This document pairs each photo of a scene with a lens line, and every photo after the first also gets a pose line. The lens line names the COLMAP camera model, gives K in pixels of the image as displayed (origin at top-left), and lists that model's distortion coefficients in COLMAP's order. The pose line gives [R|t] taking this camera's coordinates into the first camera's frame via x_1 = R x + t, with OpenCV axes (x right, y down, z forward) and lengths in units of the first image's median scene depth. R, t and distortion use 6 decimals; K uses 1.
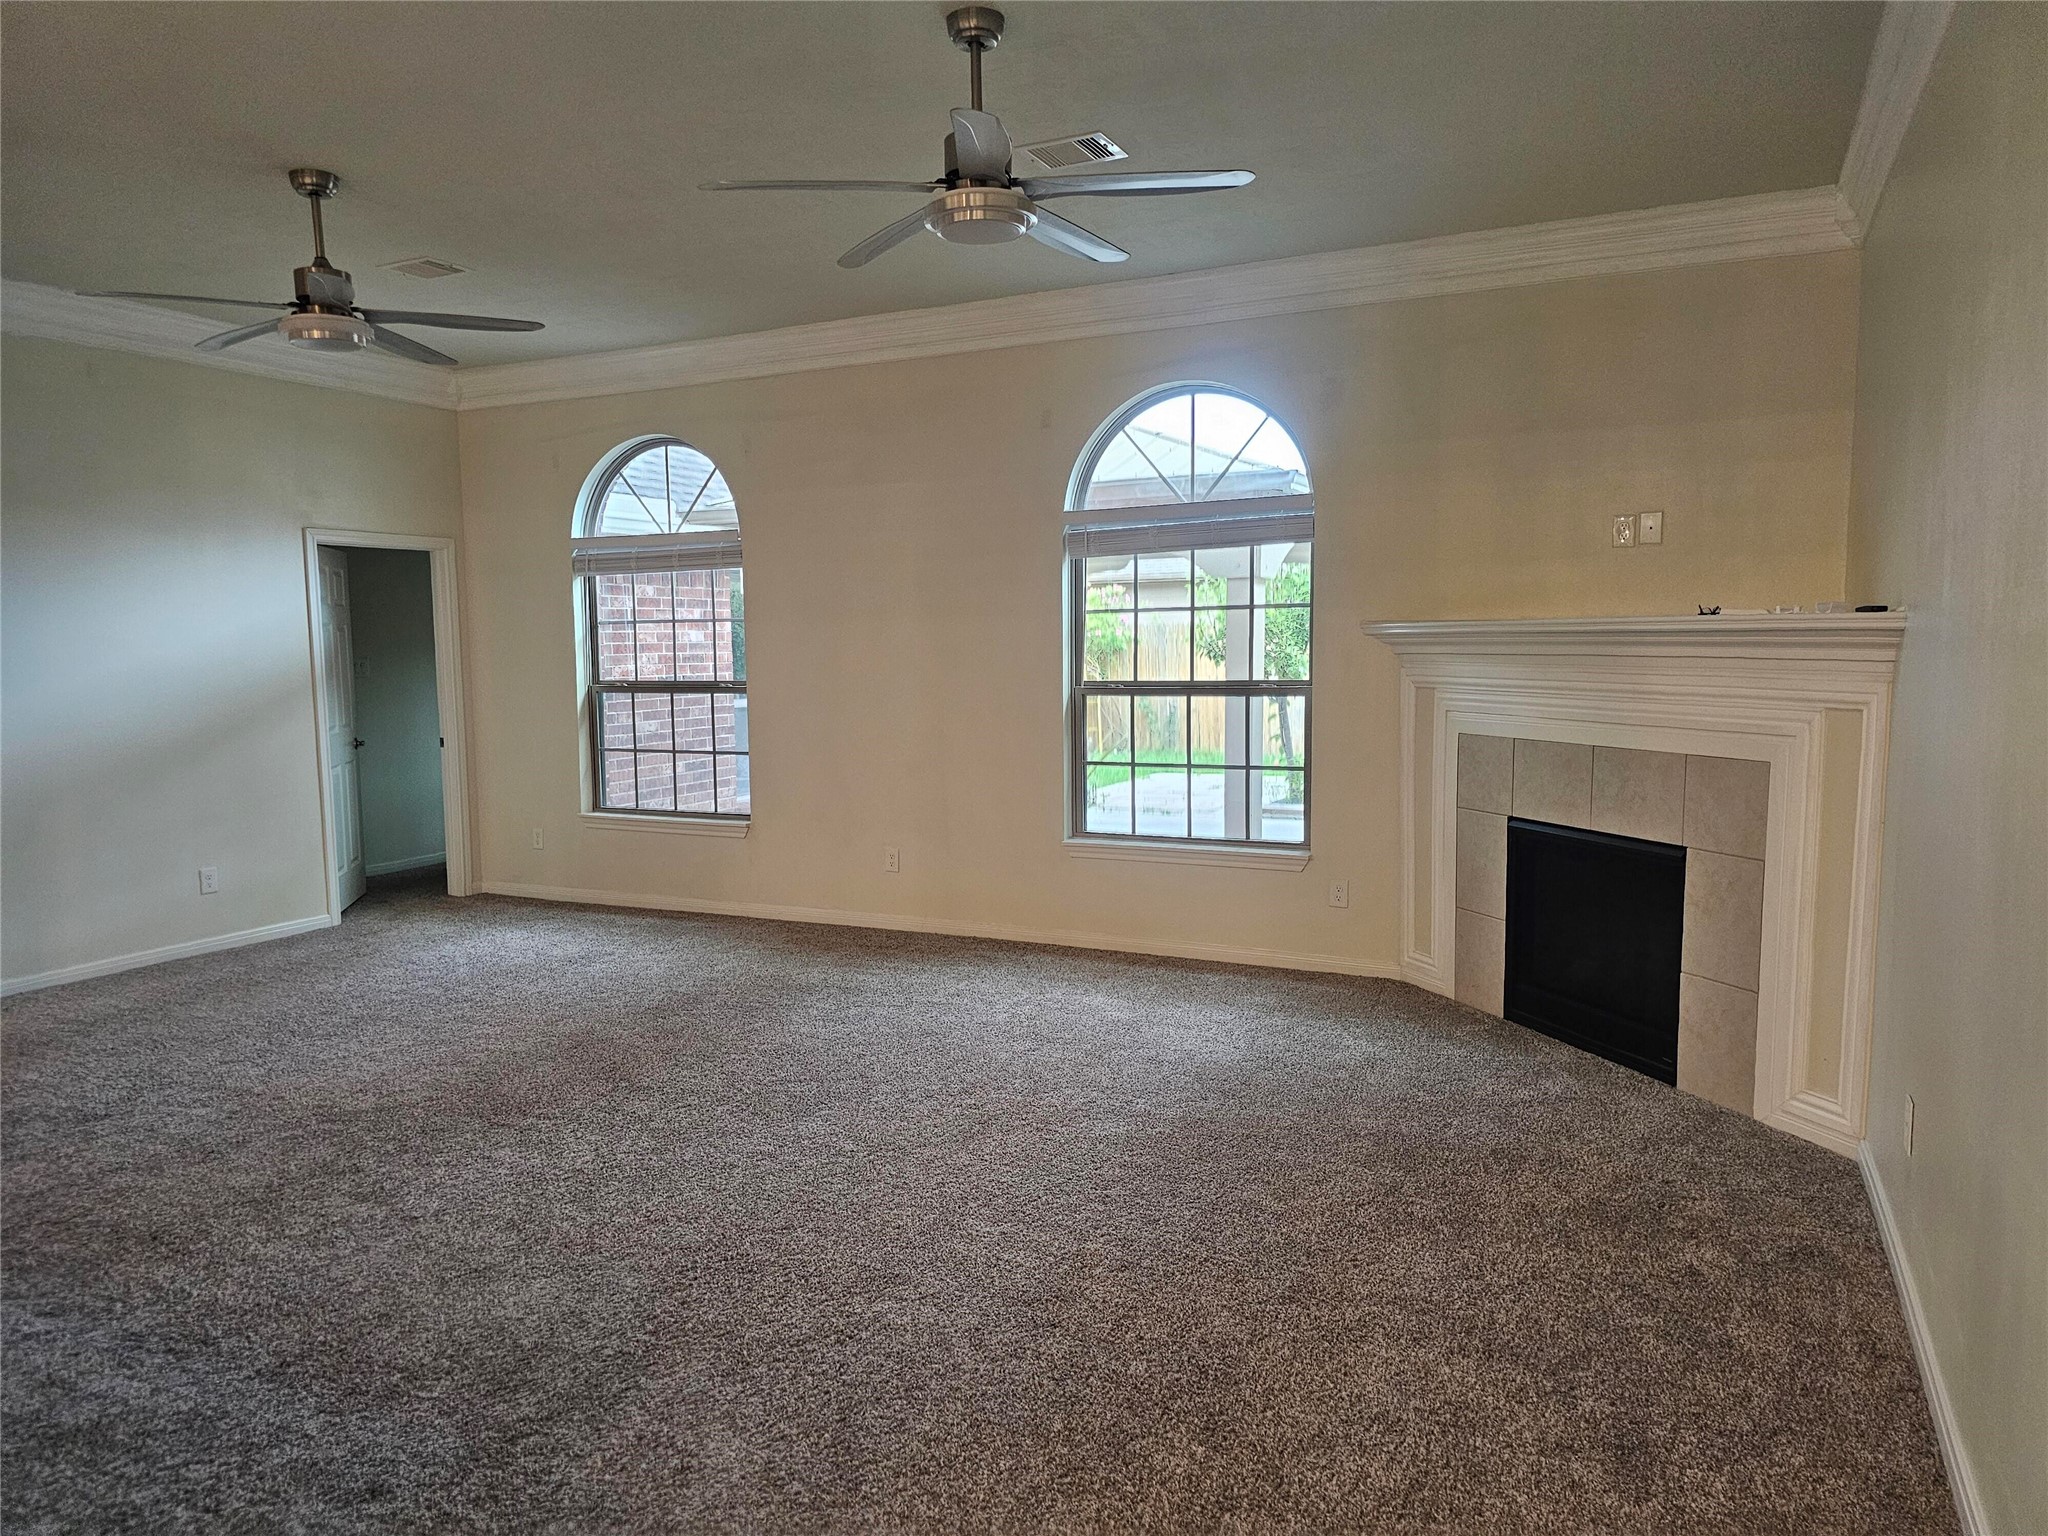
lens RADIAL K [[1380.9, 0, 940.9], [0, 1380.9, 766.3], [0, 0, 1]] dist [0.047762, -0.051643]
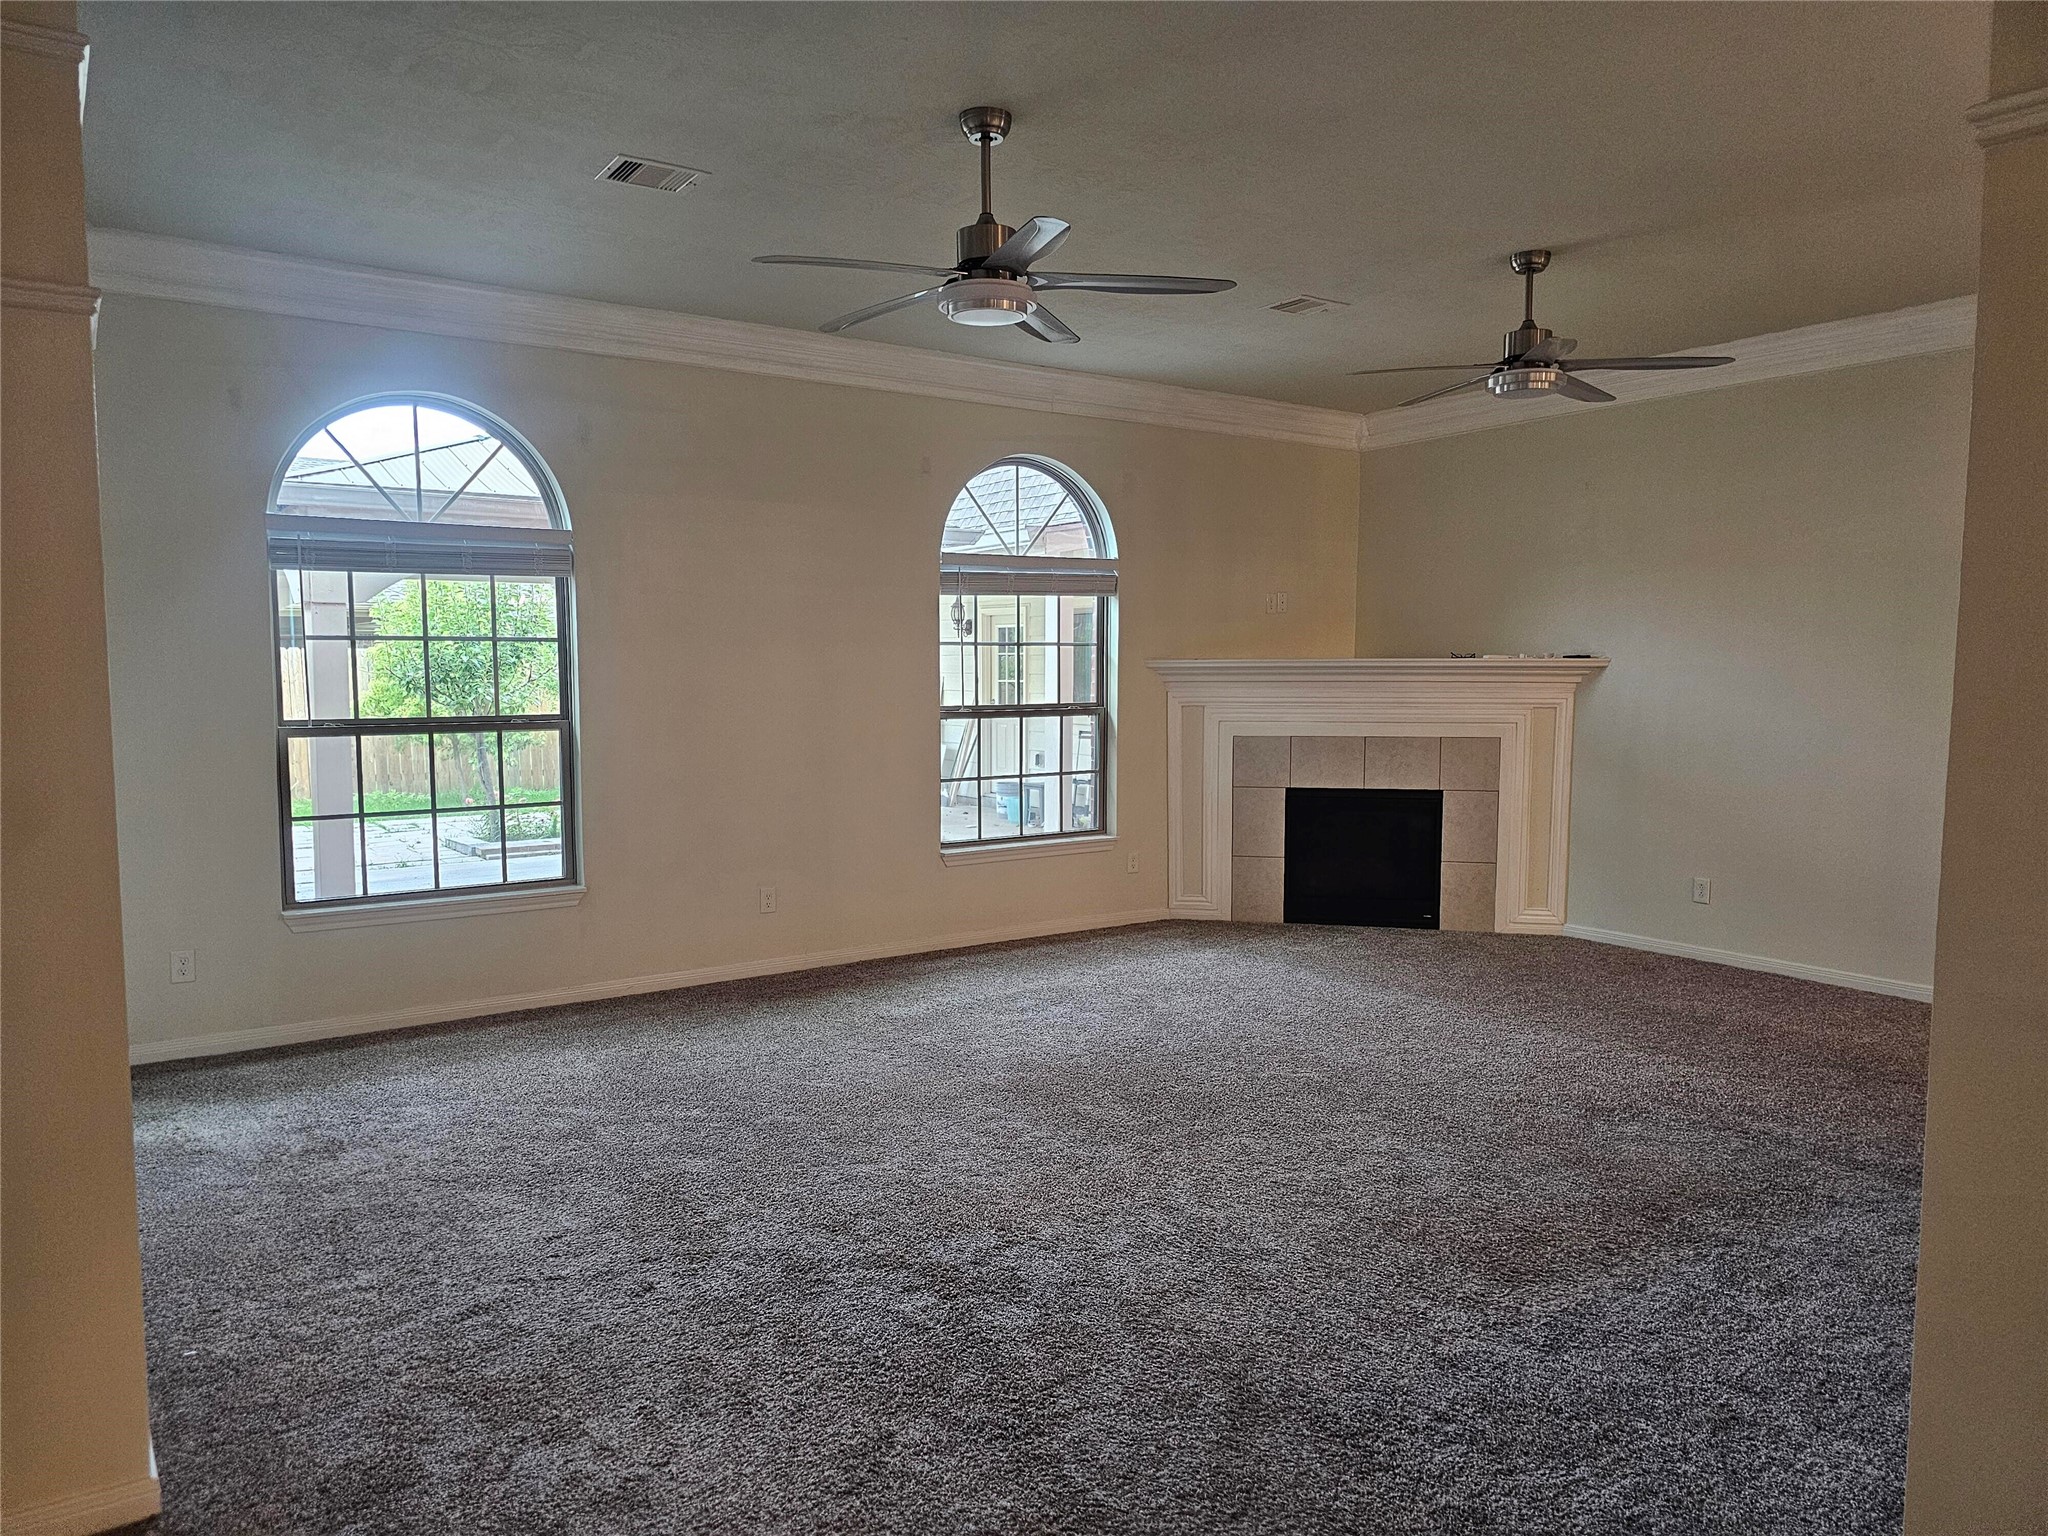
lens RADIAL K [[1380.9, 0, 1022.9], [0, 1380.9, 770.5], [0, 0, 1]] dist [0.047762, -0.051643]
pose [[0.478582, -0.052953, 0.876445, -0.845393], [0.076381, 0.996907, 0.018523, -0.026795], [-0.874715, 0.058079, 0.481146, 0.423418]]
